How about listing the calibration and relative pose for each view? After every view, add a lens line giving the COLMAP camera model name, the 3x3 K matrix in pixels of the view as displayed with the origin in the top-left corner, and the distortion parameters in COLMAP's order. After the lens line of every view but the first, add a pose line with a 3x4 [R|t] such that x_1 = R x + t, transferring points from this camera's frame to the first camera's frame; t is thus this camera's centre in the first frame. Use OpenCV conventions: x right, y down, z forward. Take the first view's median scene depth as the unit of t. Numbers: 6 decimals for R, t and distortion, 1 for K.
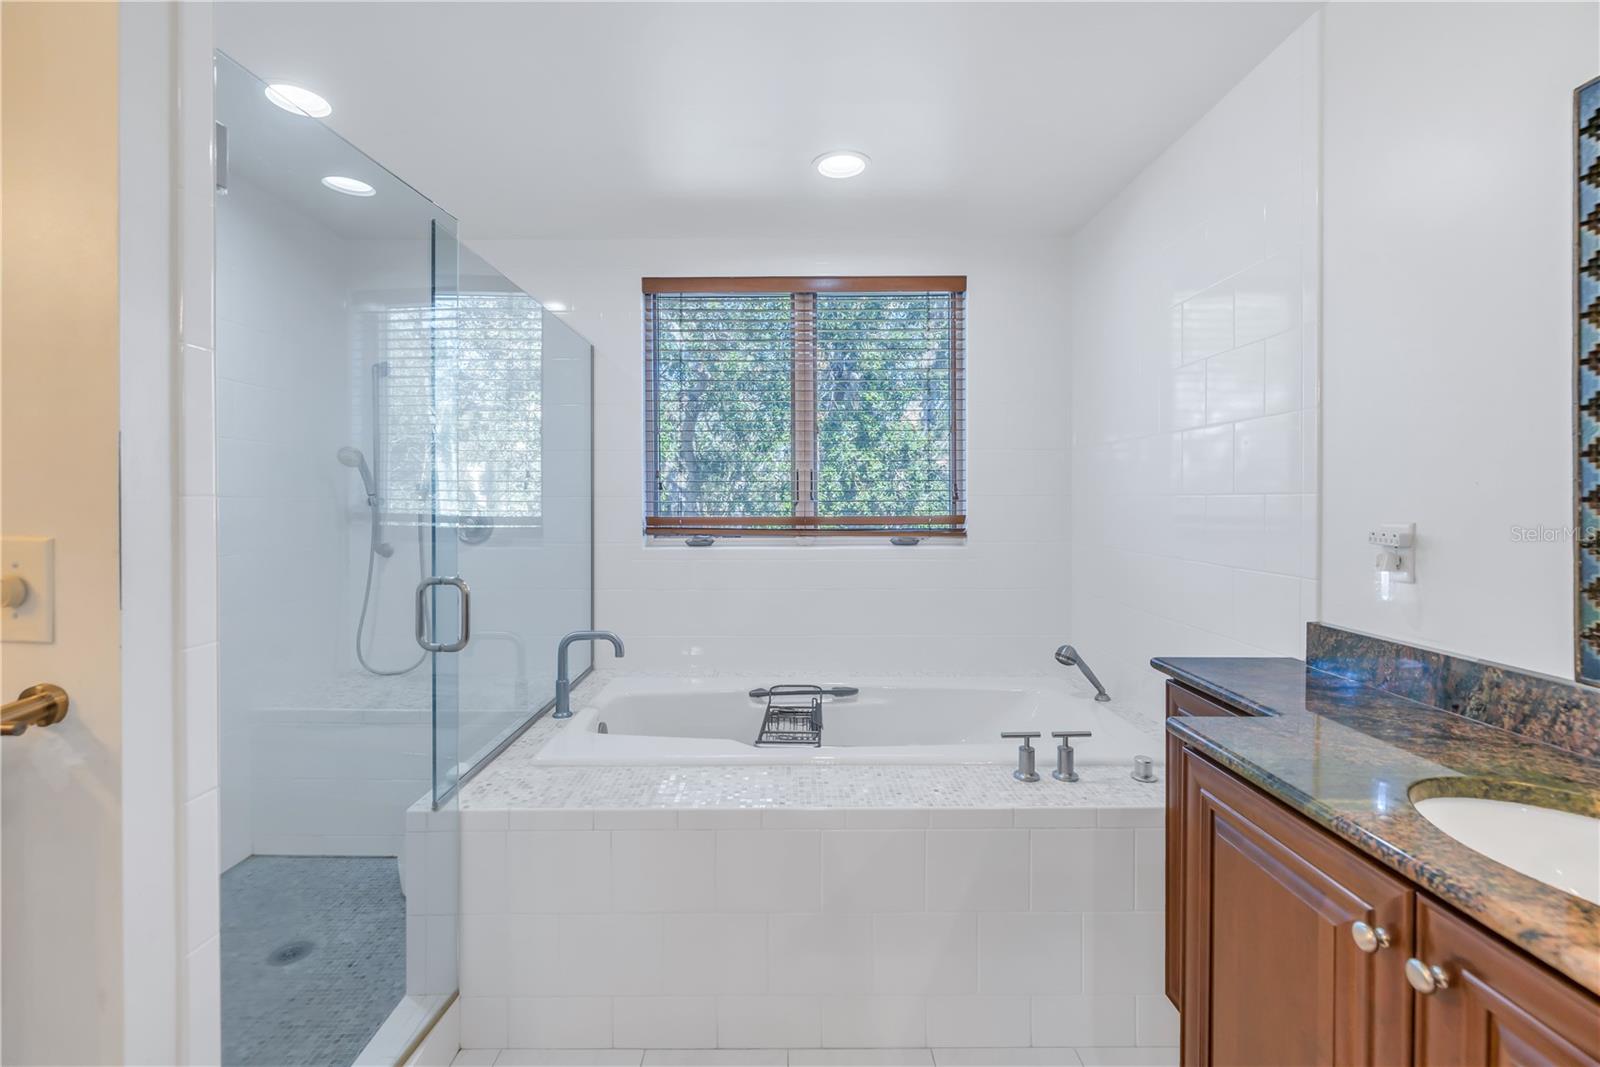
lens RADIAL K [[697.3, 0, 798.9], [0, 697.3, 509.0], [0, 0, 1]] dist [-0.001151, 0.000398]
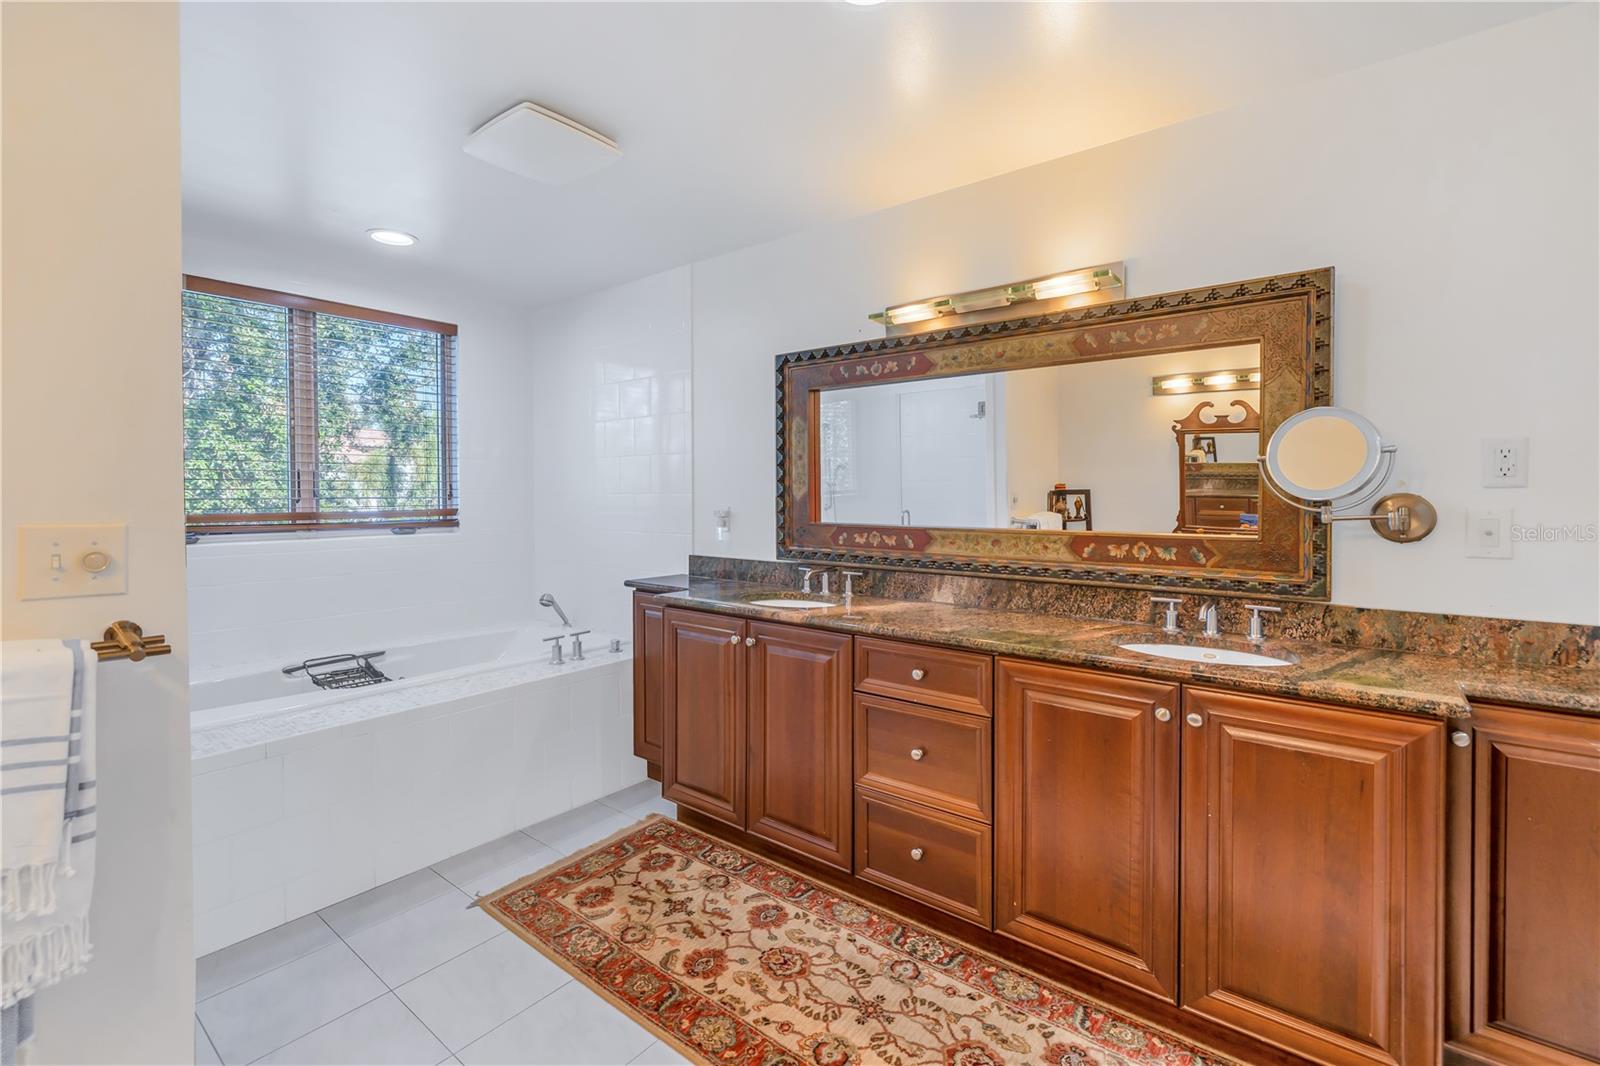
lens RADIAL K [[697.3, 0, 792.0], [0, 697.3, 500.2], [0, 0, 1]] dist [-0.001151, 0.000398]
pose [[0.633381, -0.006124, 0.773816, -0.368848], [0.011323, 0.999935, -0.001355, 0.001870], [-0.773757, 0.009620, 0.633409, -0.302047]]
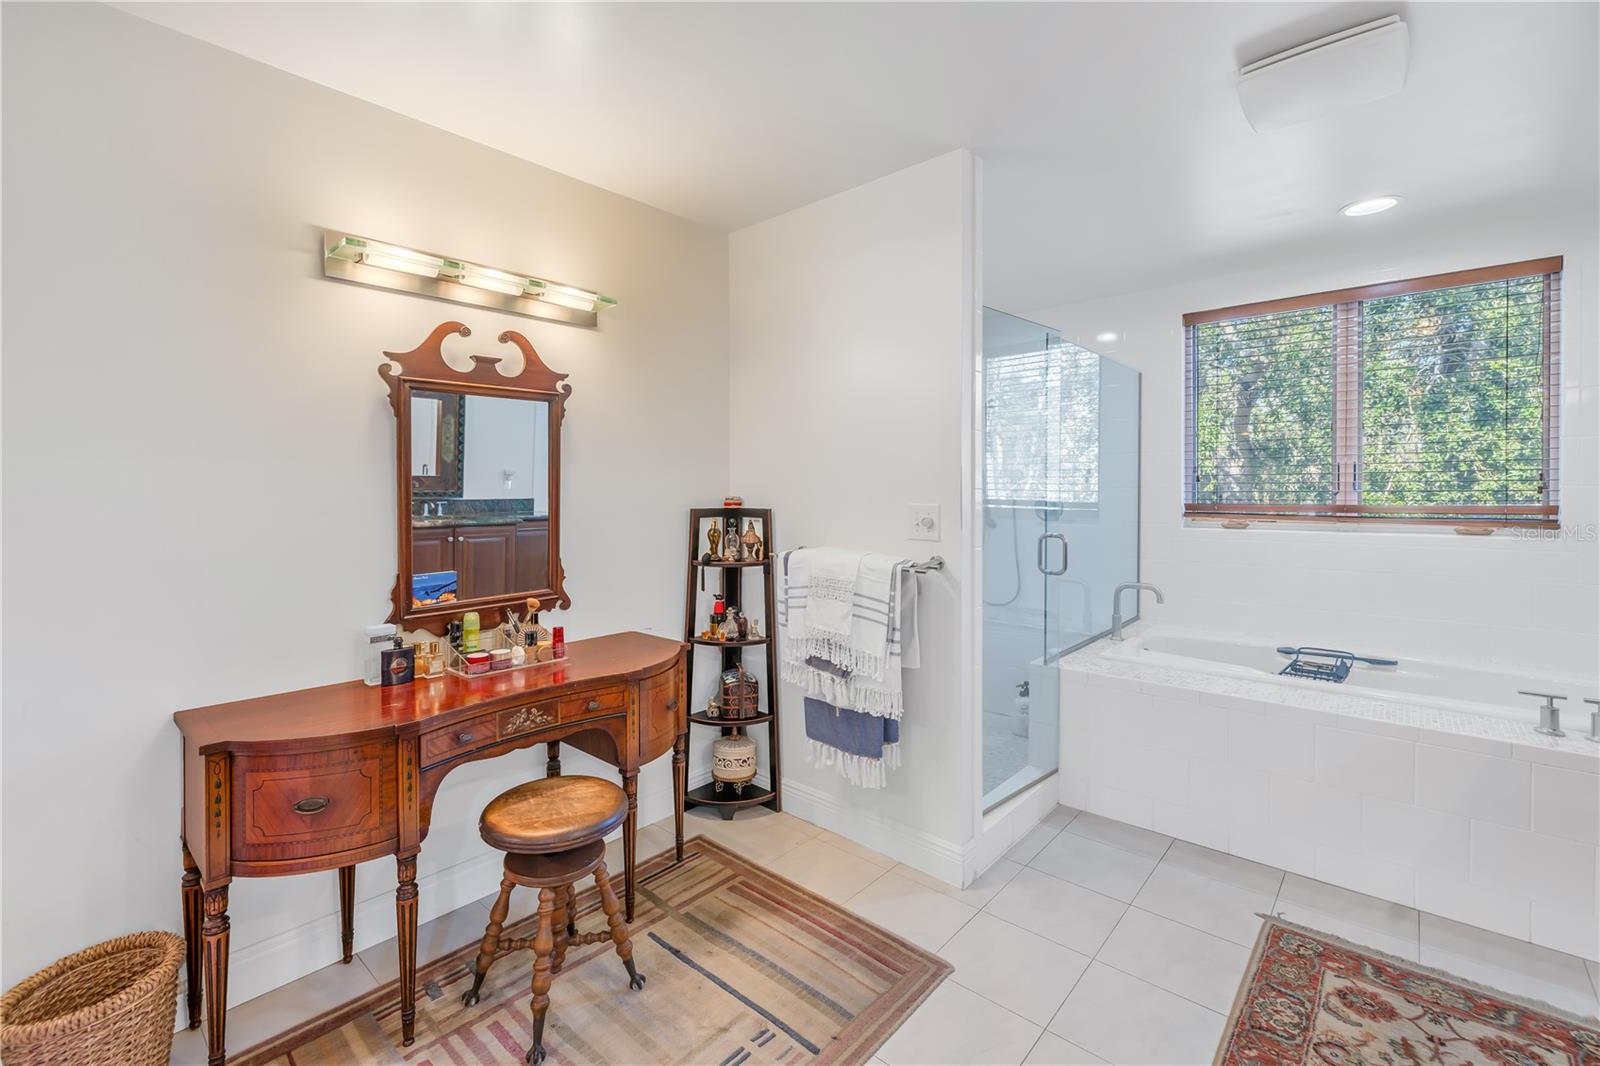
lens RADIAL K [[697.3, 0, 785.8], [0, 697.3, 498.8], [0, 0, 1]] dist [-0.001151, 0.000398]
pose [[0.732439, 0.007845, -0.680787, 0.111534], [-0.007178, 0.999967, 0.003801, 0.003432], [0.680795, 0.002103, 0.732471, -0.418154]]
